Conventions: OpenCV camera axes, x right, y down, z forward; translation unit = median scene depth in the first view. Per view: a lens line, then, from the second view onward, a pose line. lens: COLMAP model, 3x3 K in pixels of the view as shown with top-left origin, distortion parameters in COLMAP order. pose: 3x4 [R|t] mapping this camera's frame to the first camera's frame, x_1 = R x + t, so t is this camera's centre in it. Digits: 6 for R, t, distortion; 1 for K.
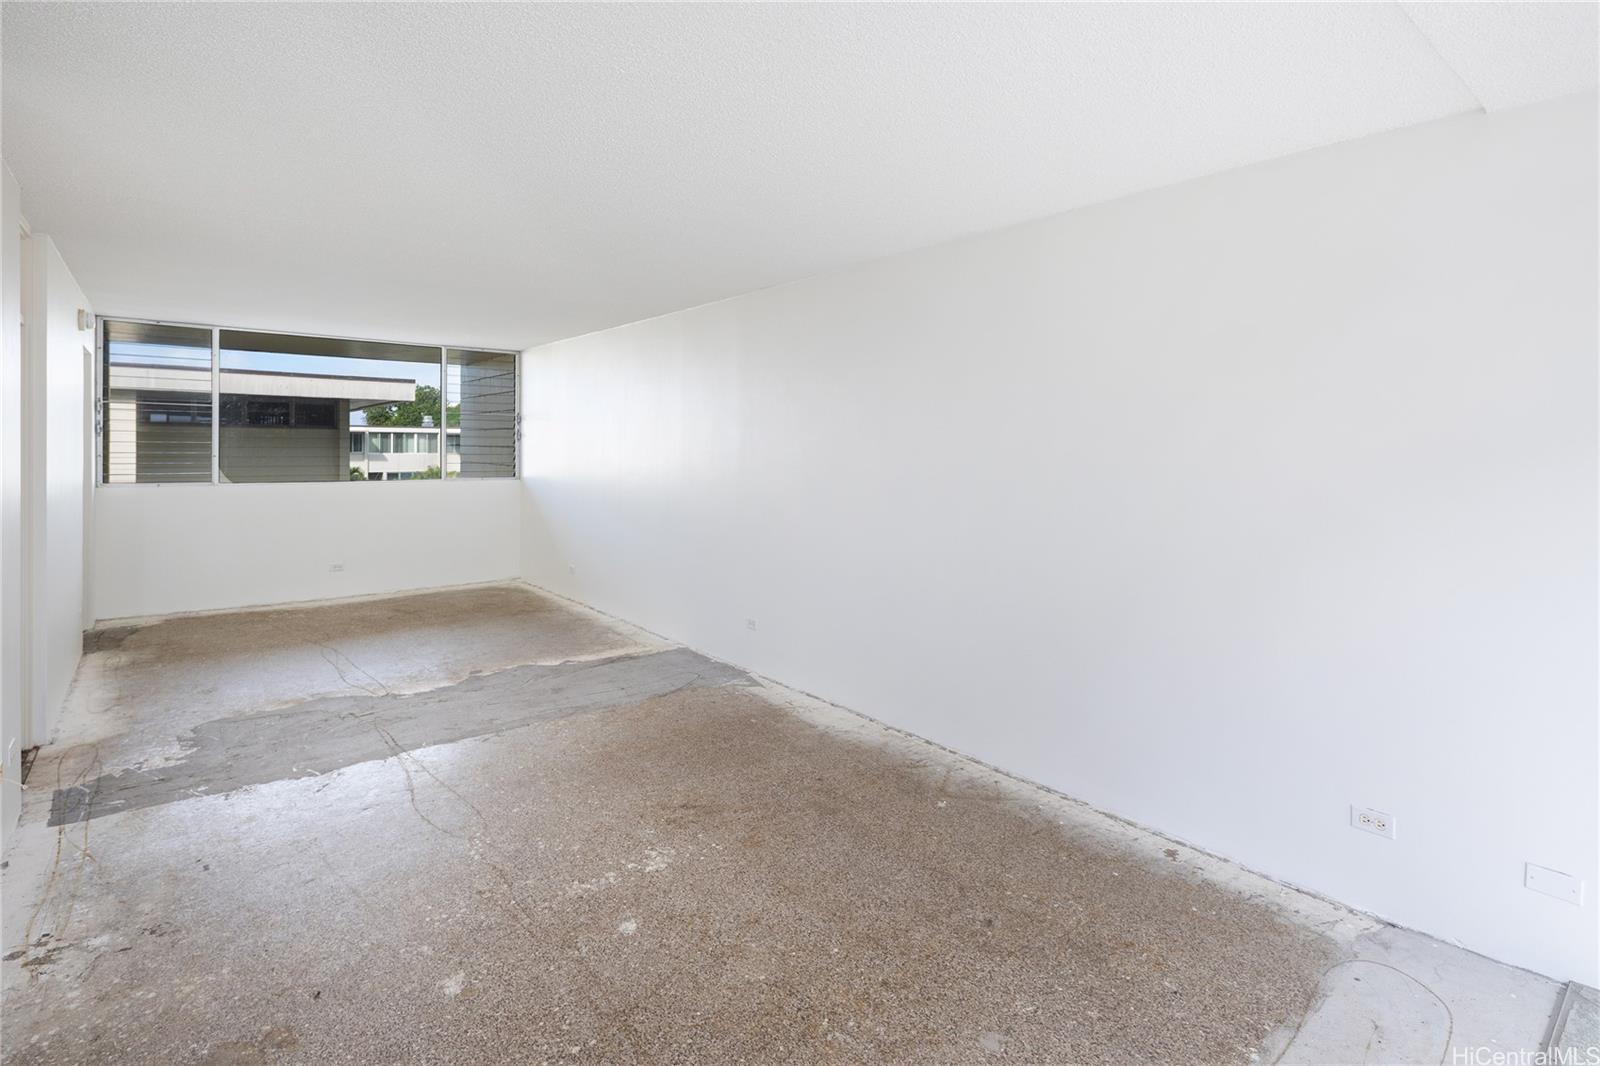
lens RADIAL K [[776.5, 0, 813.3], [0, 776.5, 529.6], [0, 0, 1]] dist [0.001515, -0.003225]
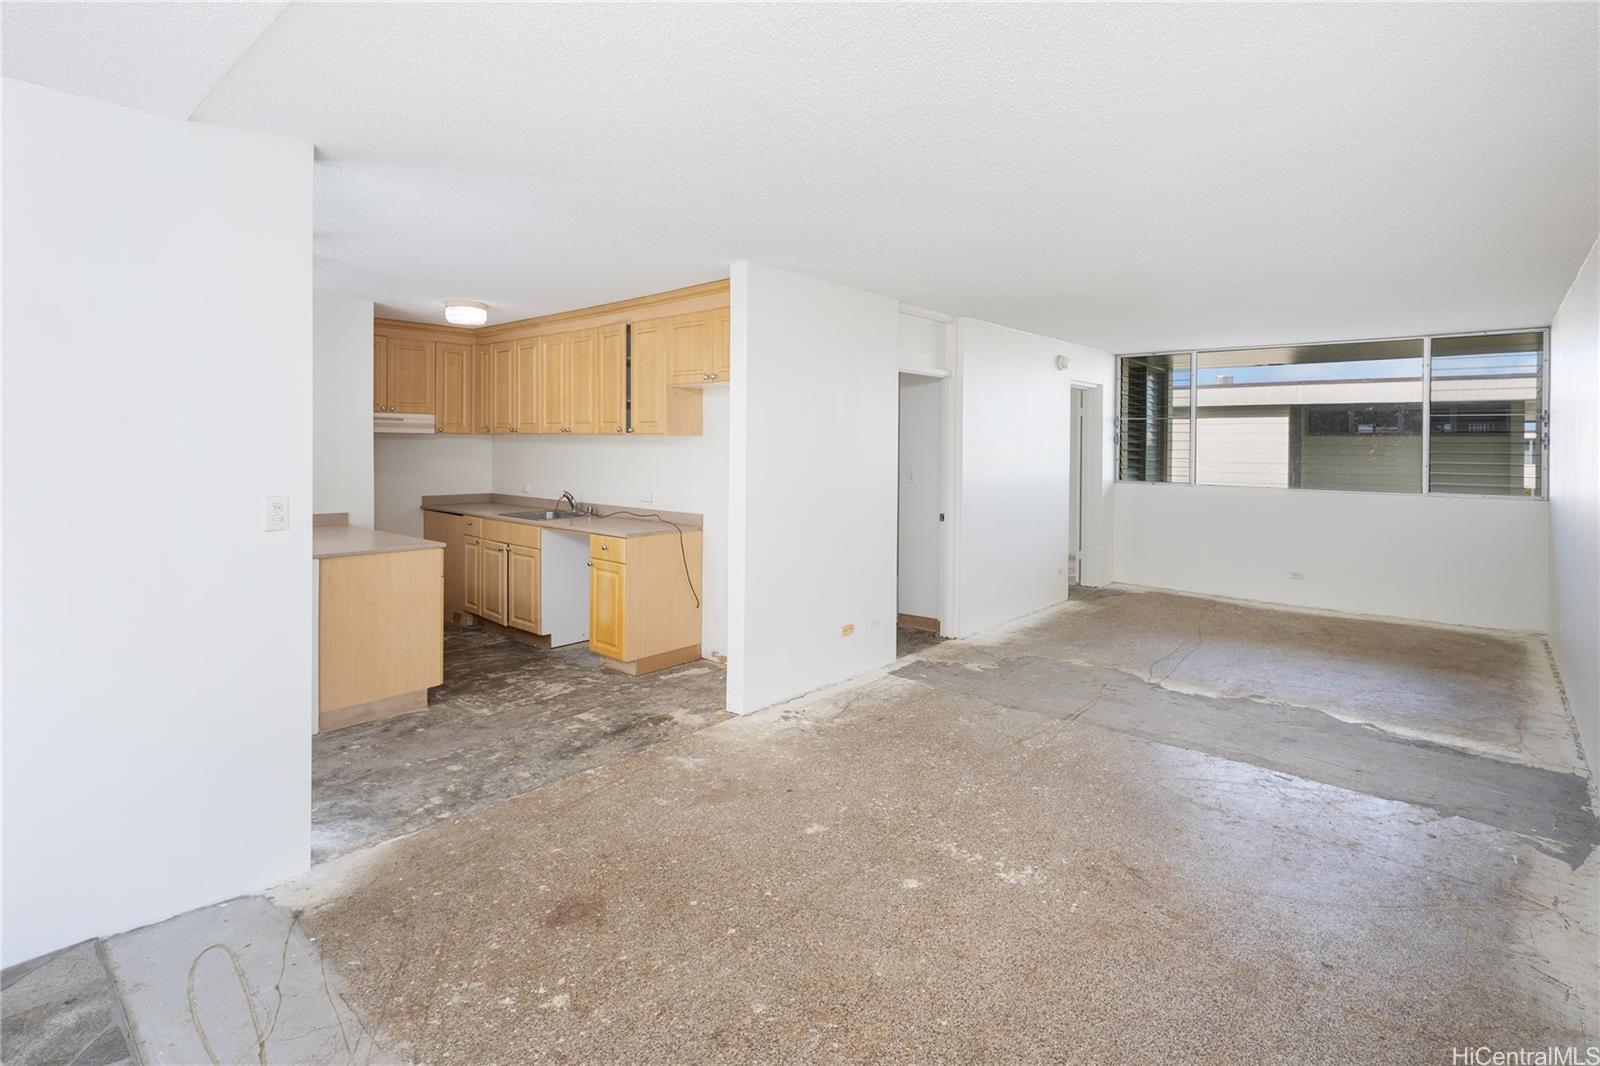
lens RADIAL K [[776.5, 0, 802.7], [0, 776.5, 534.8], [0, 0, 1]] dist [0.001515, -0.003225]
pose [[0.158785, 0.106919, -0.981507, 0.640915], [-0.114088, 0.989447, 0.089327, -0.049423], [0.980699, 0.097794, 0.169308, 0.513228]]
